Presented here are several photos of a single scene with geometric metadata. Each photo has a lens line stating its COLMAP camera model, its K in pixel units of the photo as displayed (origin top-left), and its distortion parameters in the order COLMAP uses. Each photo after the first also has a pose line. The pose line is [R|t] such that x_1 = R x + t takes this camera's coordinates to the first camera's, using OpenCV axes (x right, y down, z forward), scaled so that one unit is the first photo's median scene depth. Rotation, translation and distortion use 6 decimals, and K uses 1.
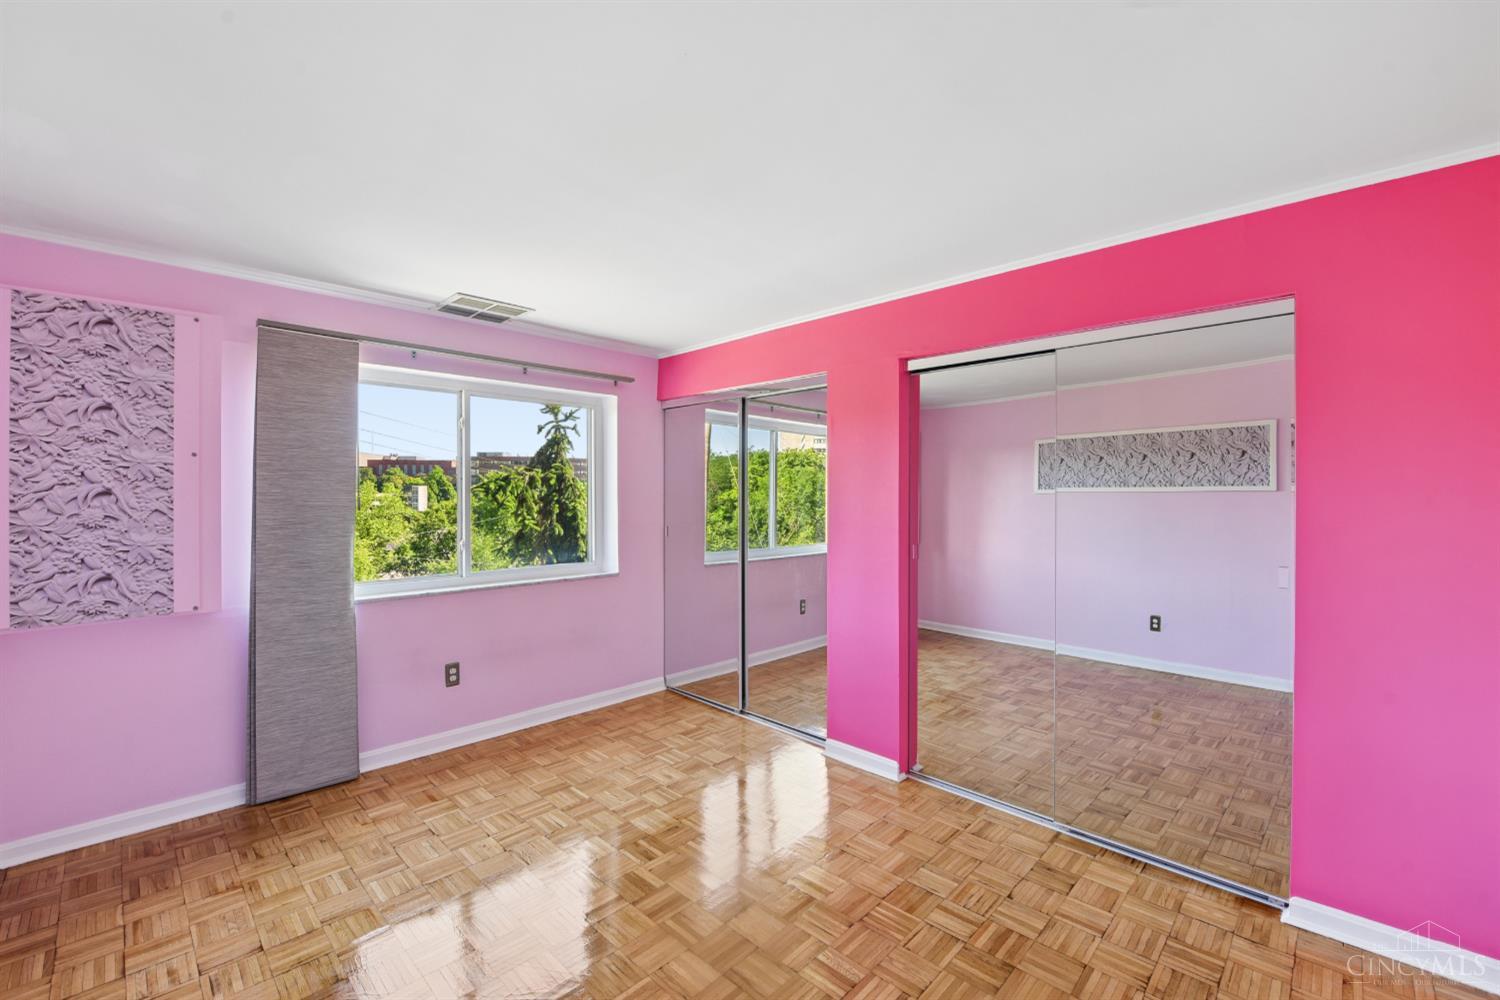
lens RADIAL K [[622.4, 0, 789.6], [0, 622.4, 493.6], [0, 0, 1]] dist [-0.000236, -0.001147]
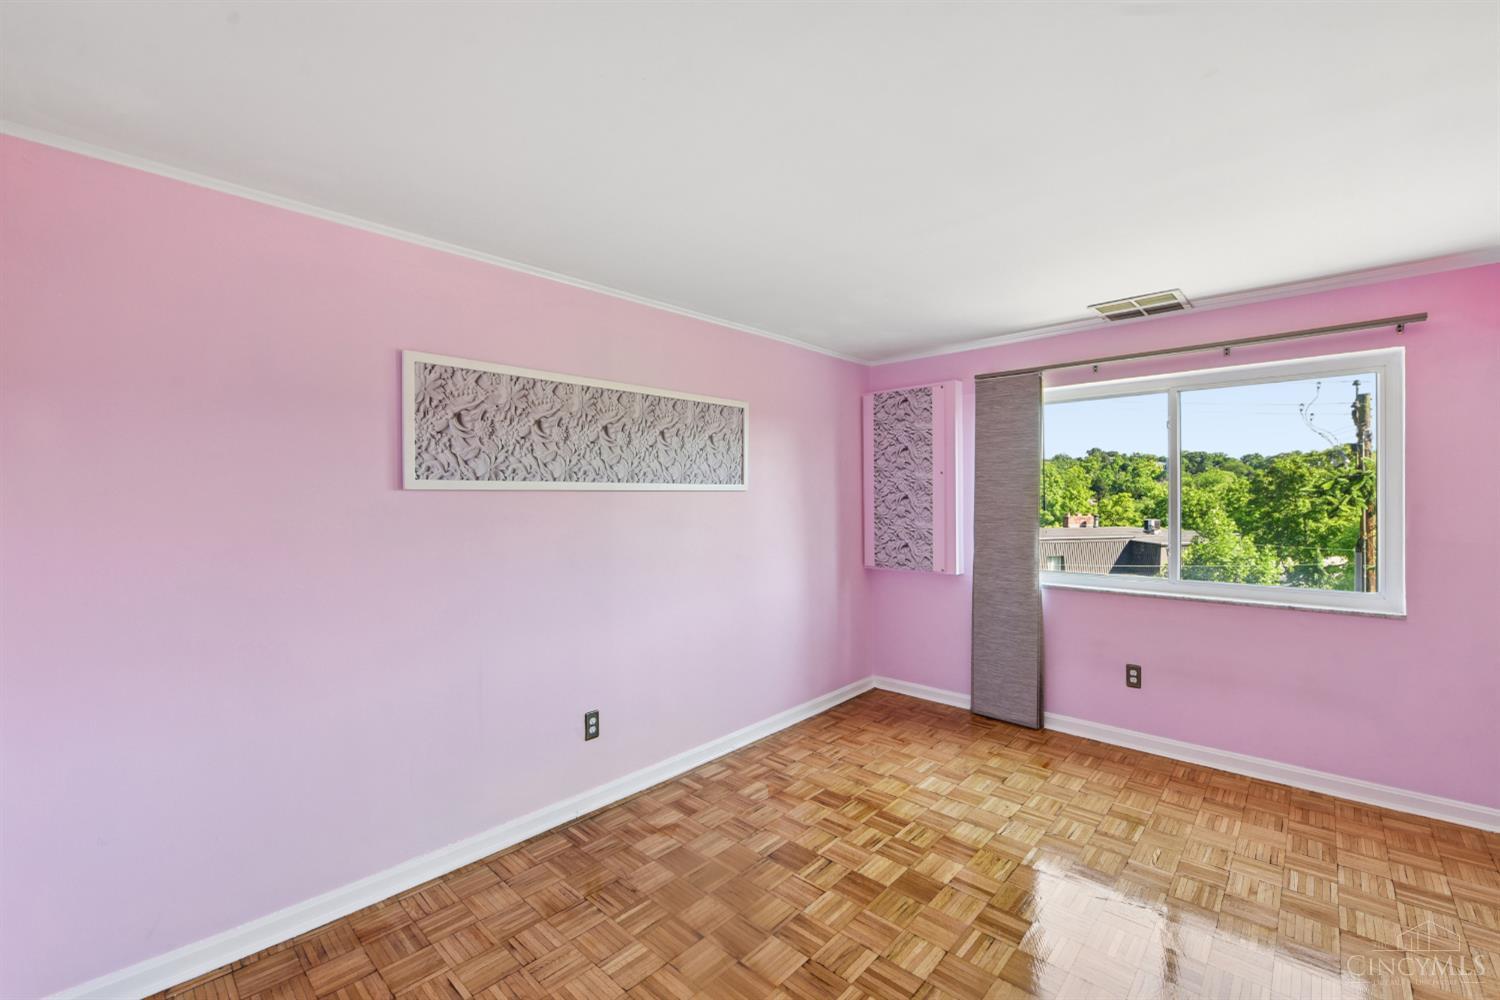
lens RADIAL K [[622.4, 0, 752.4], [0, 622.4, 498.4], [0, 0, 1]] dist [-0.000236, -0.001147]
pose [[0.011840, -0.001636, -0.999929, 0.512838], [0.004685, 0.999988, -0.001581, 0.002034], [0.999919, -0.004666, 0.011848, 0.418547]]
